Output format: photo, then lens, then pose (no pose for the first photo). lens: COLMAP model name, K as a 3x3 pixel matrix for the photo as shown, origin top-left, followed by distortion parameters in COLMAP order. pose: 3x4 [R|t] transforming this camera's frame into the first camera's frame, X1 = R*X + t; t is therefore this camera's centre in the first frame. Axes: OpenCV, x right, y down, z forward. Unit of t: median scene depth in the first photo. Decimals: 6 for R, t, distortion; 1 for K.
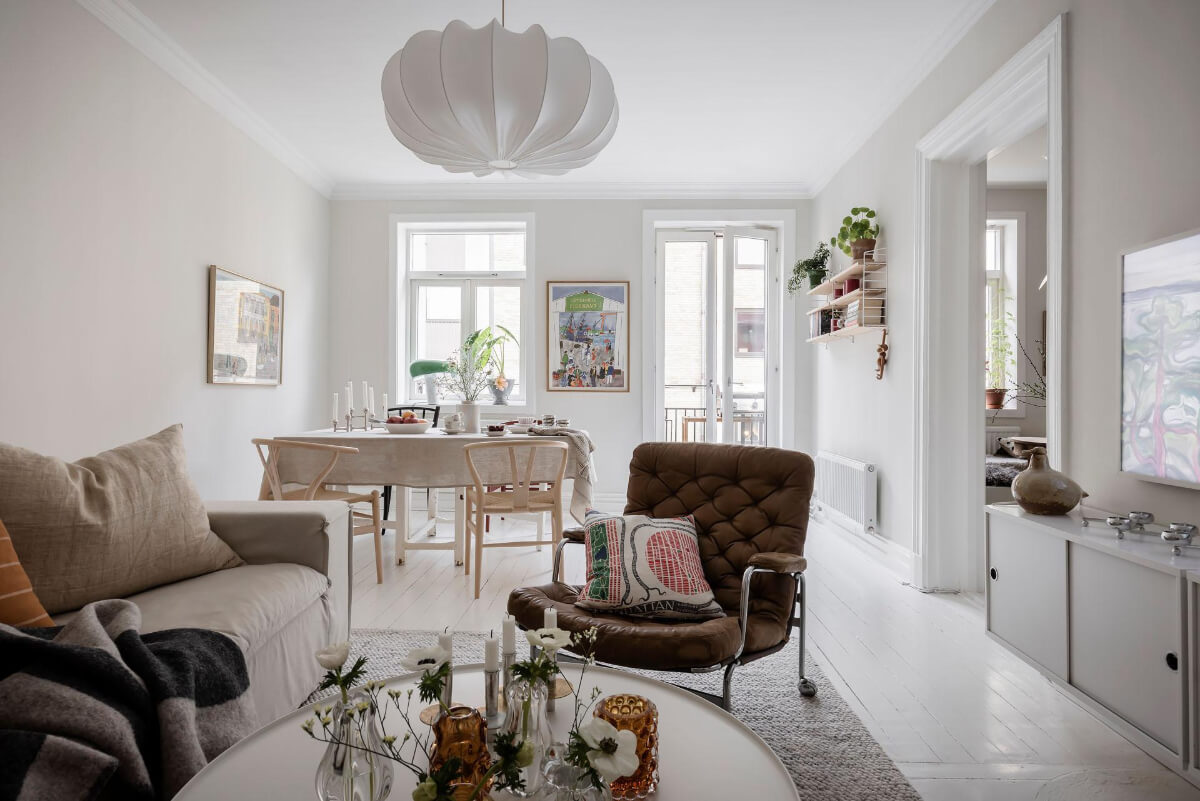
lens RADIAL K [[651.9, 0, 594.8], [0, 651.9, 391.6], [0, 0, 1]] dist [0.001789, -0.000281]
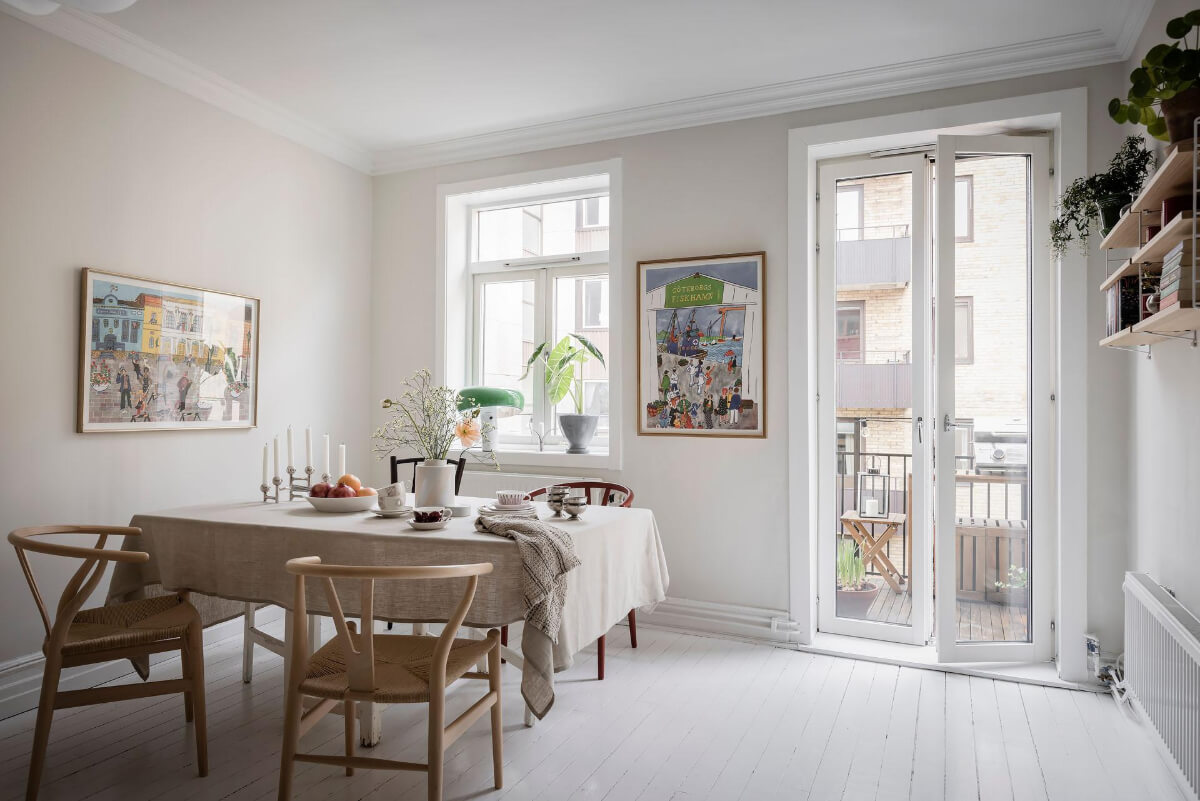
lens RADIAL K [[758.3, 0, 594.8], [0, 758.3, 405.0], [0, 0, 1]] dist [-0.000195, -0.001523]
pose [[0.927865, -0.002378, -0.372909, 0.186677], [0.000963, 0.999992, -0.003980, -0.030023], [0.372915, 0.003334, 0.927859, 0.333787]]
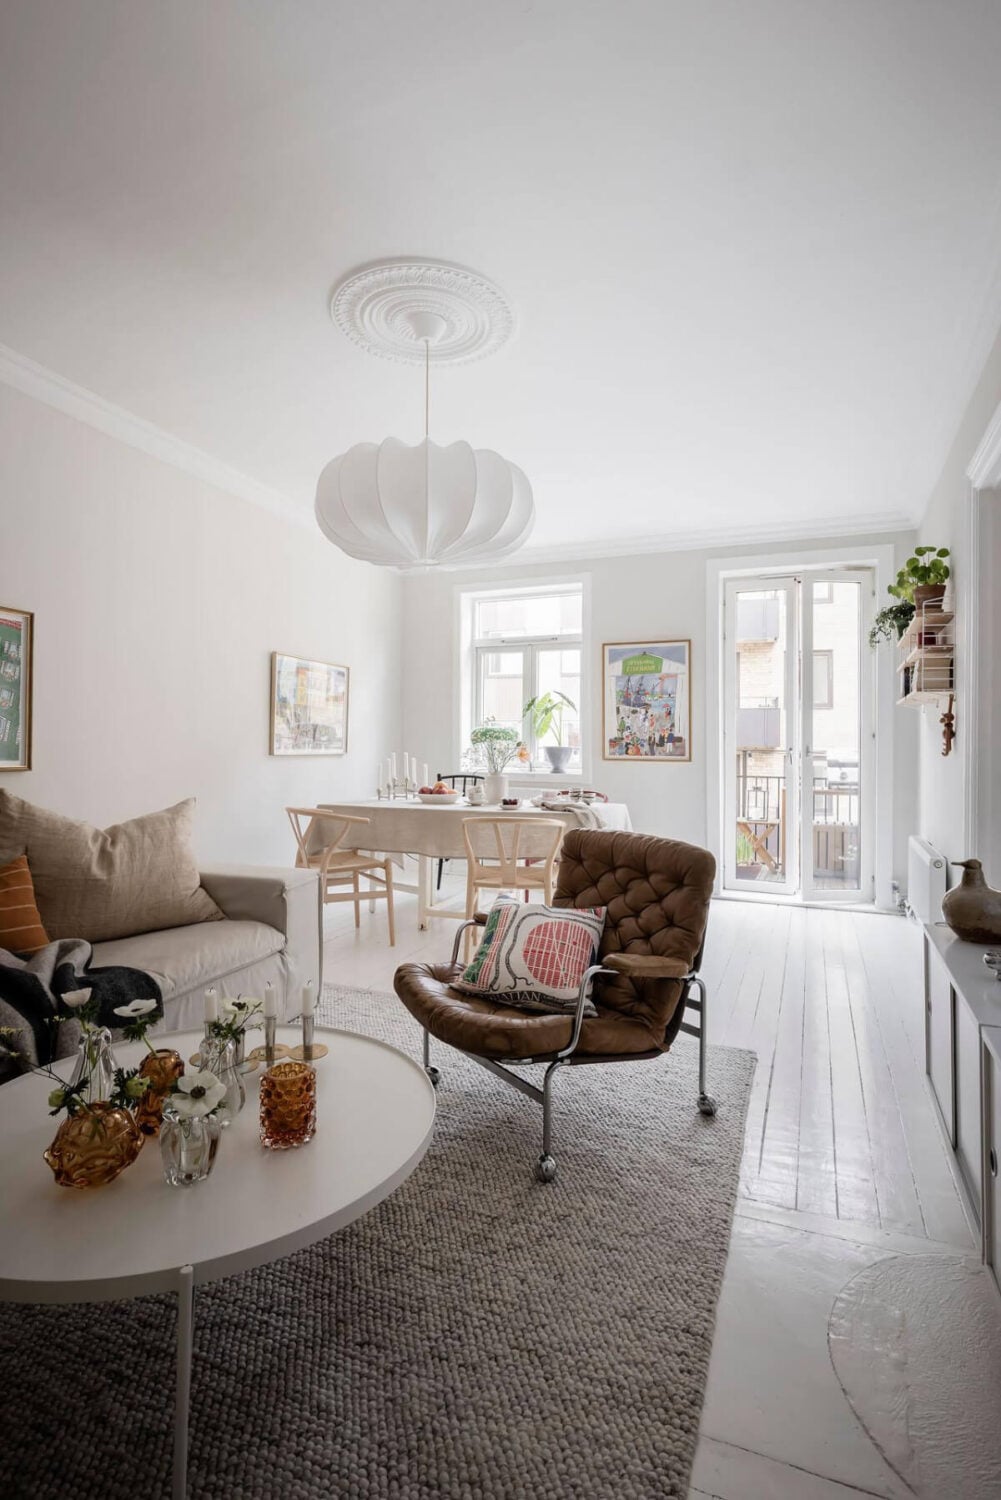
lens RADIAL K [[708.4, 0, 507.3], [0, 708.4, 742.1], [0, 0, 1]] dist [-0.001427, -0.000068]
pose [[0.938834, -0.000291, -0.344370, 0.170976], [-0.002091, 0.999976, -0.006544, -0.022017], [0.344364, 0.006864, 0.938811, -0.016754]]
